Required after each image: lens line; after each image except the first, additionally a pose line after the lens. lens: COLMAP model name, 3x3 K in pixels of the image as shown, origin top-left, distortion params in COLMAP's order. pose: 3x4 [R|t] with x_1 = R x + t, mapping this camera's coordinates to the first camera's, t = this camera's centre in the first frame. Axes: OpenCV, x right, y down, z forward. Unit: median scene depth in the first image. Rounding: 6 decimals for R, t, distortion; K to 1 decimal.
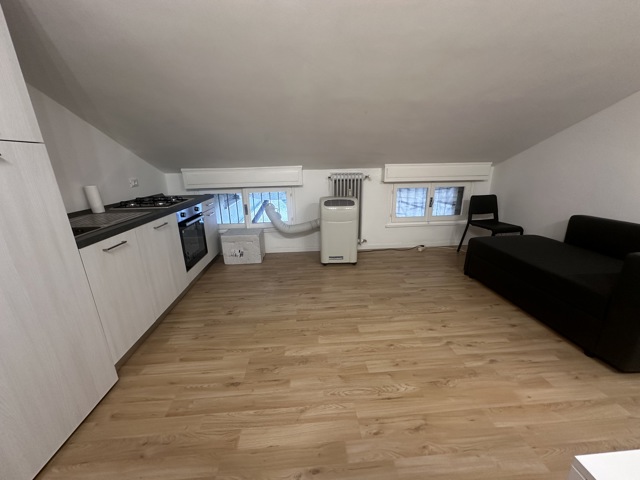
lens RADIAL K [[254.8, 0, 319.3], [0, 254.8, 240.9], [0, 0, 1]] dist [-0.002755, 0.000464]
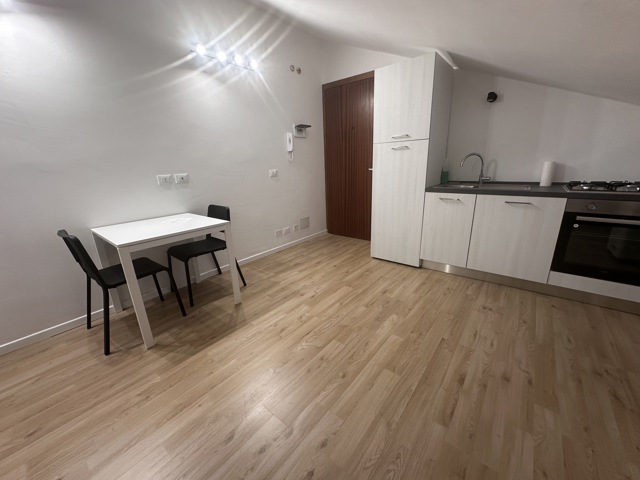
lens RADIAL K [[254.8, 0, 319.3], [0, 254.8, 240.9], [0, 0, 1]] dist [-0.002755, 0.000464]
pose [[-0.684484, 0.253853, -0.683404, 0.515411], [-0.165989, 0.858529, 0.485155, -0.222286], [0.709880, 0.445519, -0.545512, 0.791262]]
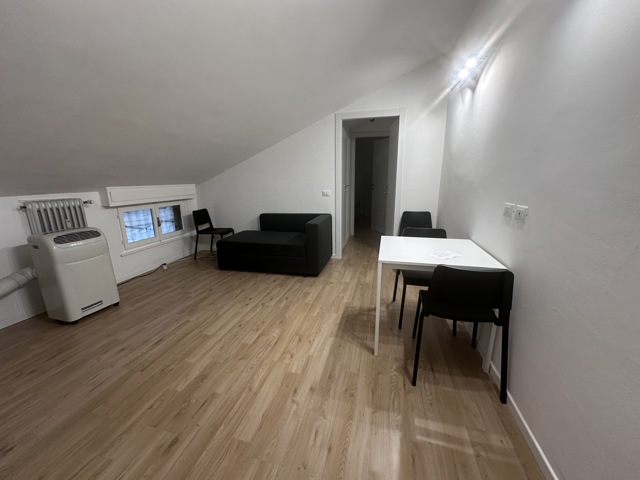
lens RADIAL K [[256.1, 0, 318.8], [0, 256.1, 238.9], [0, 0, 1]] dist [-0.001759, 0.000273]
pose [[0.320098, -0.204797, 0.924984, -0.455818], [0.283942, 0.952211, 0.112565, -0.023266], [-0.903833, 0.226610, 0.362951, 0.054782]]
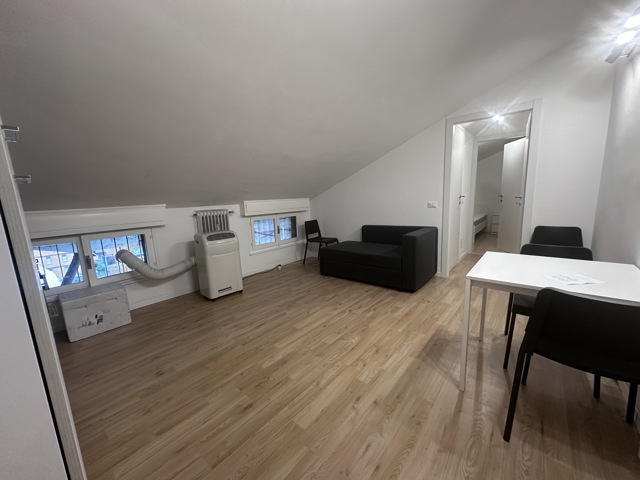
lens RADIAL K [[254.8, 0, 319.3], [0, 254.8, 240.9], [0, 0, 1]] dist [-0.002755, 0.000464]
pose [[0.700225, -0.129833, 0.702017, -0.420479], [0.234424, 0.970616, -0.054317, 0.023740], [-0.674337, 0.202604, 0.710085, -0.024303]]
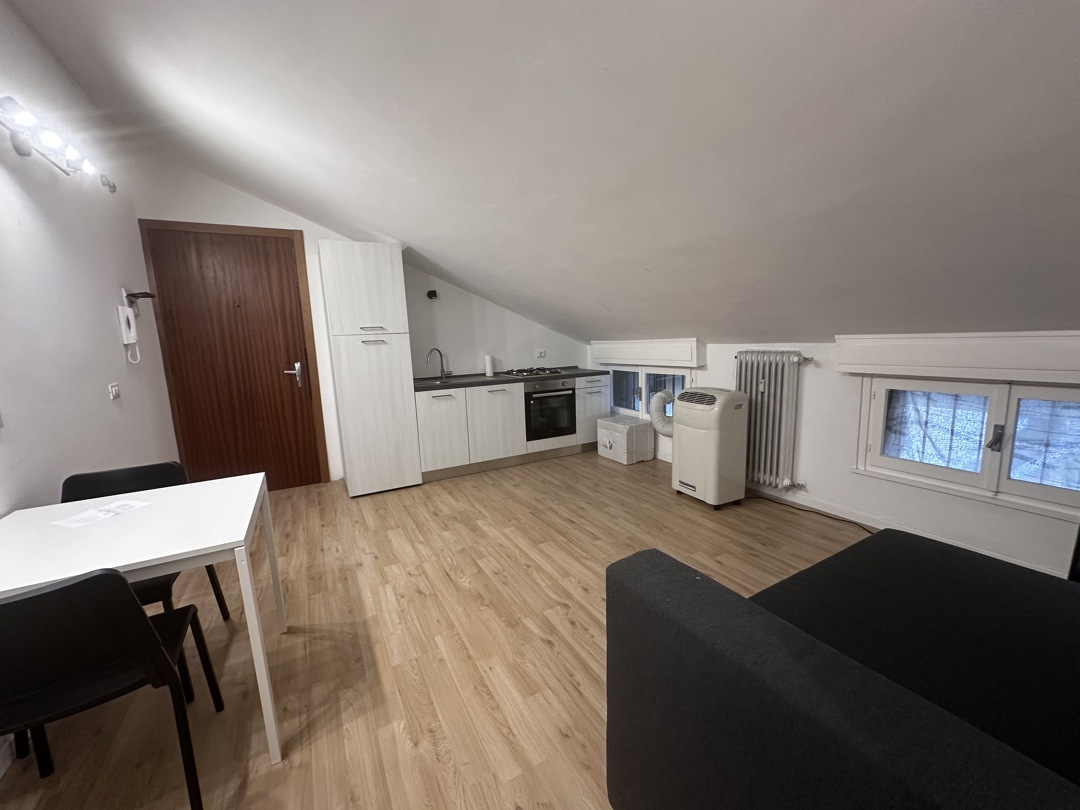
lens RADIAL K [[430.0, 0, 538.8], [0, 430.0, 406.5], [0, 0, 1]] dist [-0.002755, 0.000464]
pose [[0.418483, 0.146958, -0.896256, 0.947952], [-0.235616, 0.970603, 0.049135, -0.099352], [0.877130, 0.190610, 0.440806, 0.225300]]
